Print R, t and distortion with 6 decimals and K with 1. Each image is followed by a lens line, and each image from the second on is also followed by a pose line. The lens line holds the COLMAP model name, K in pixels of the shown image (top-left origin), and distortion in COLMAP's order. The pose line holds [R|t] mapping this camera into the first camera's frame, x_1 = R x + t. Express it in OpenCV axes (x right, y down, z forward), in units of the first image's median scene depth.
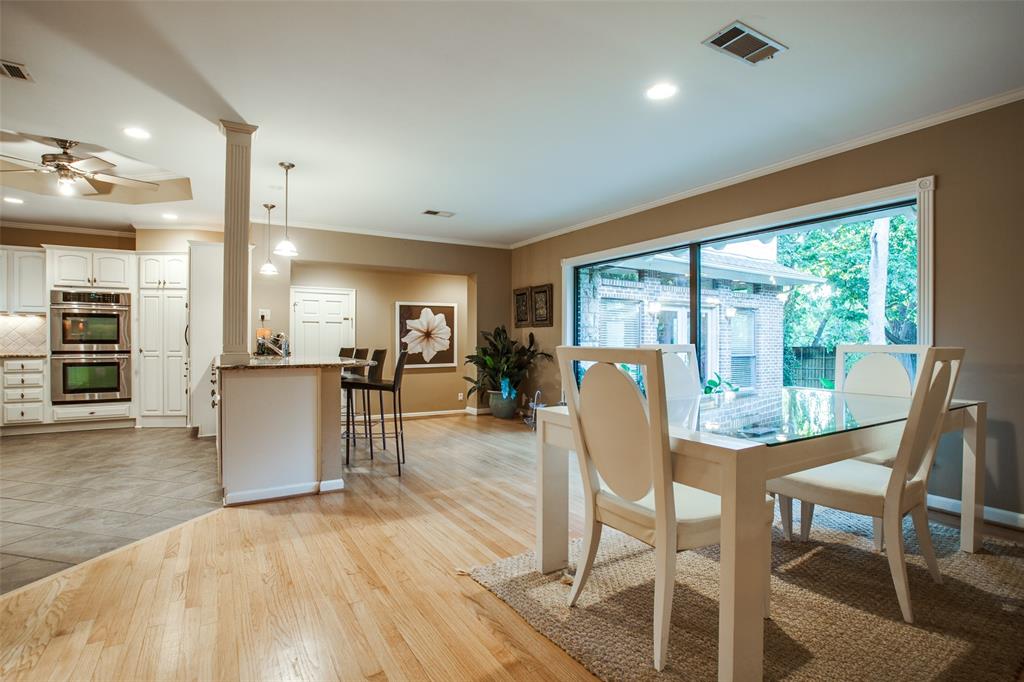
lens RADIAL K [[496.9, 0, 510.2], [0, 496.9, 343.0], [0, 0, 1]] dist [-0.004649, 0.000741]
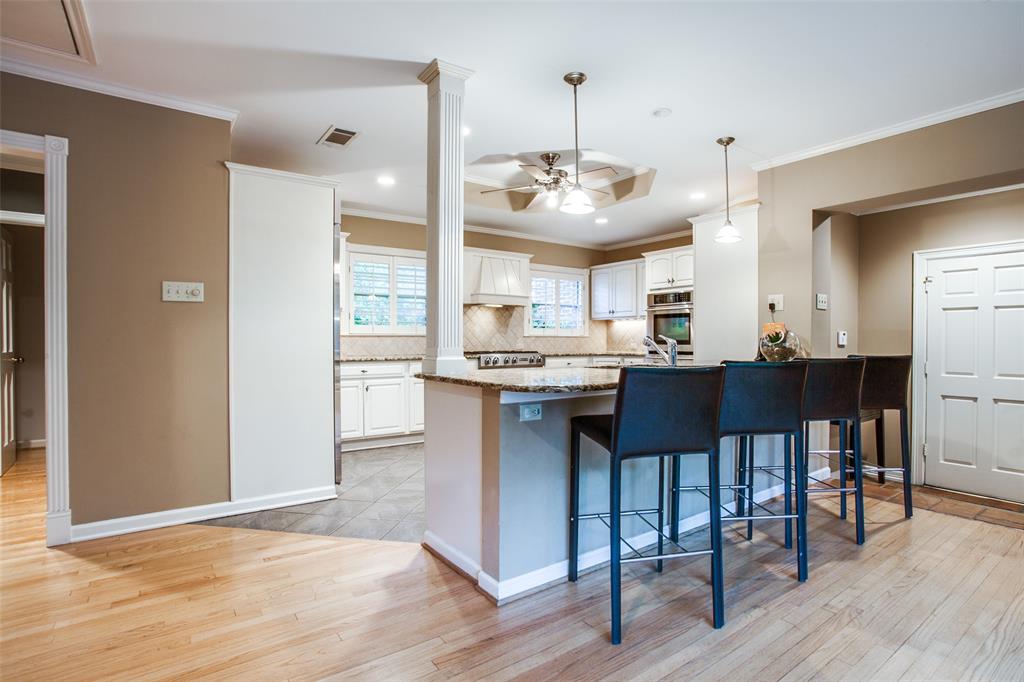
lens RADIAL K [[514.4, 0, 516.1], [0, 514.4, 340.7], [0, 0, 1]] dist [-0.022732, 0.004086]
pose [[0.083847, 0.001331, -0.996478, 0.165236], [-0.003962, 0.999992, 0.001002, -0.005551], [0.996471, 0.003864, 0.083851, 0.621013]]
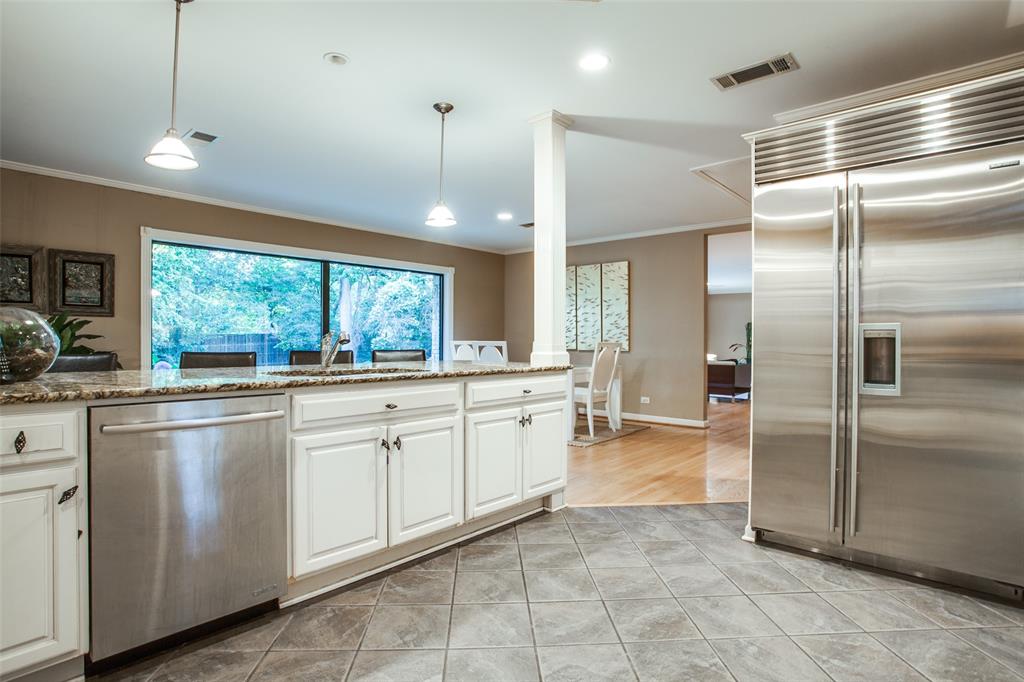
lens RADIAL K [[514.4, 0, 515.3], [0, 514.4, 340.7], [0, 0, 1]] dist [-0.022732, 0.004086]
pose [[-0.308094, -0.004470, 0.951346, -0.880082], [0.000366, 0.999988, 0.004817, -0.006164], [-0.951356, 0.001832, -0.308088, 0.816956]]
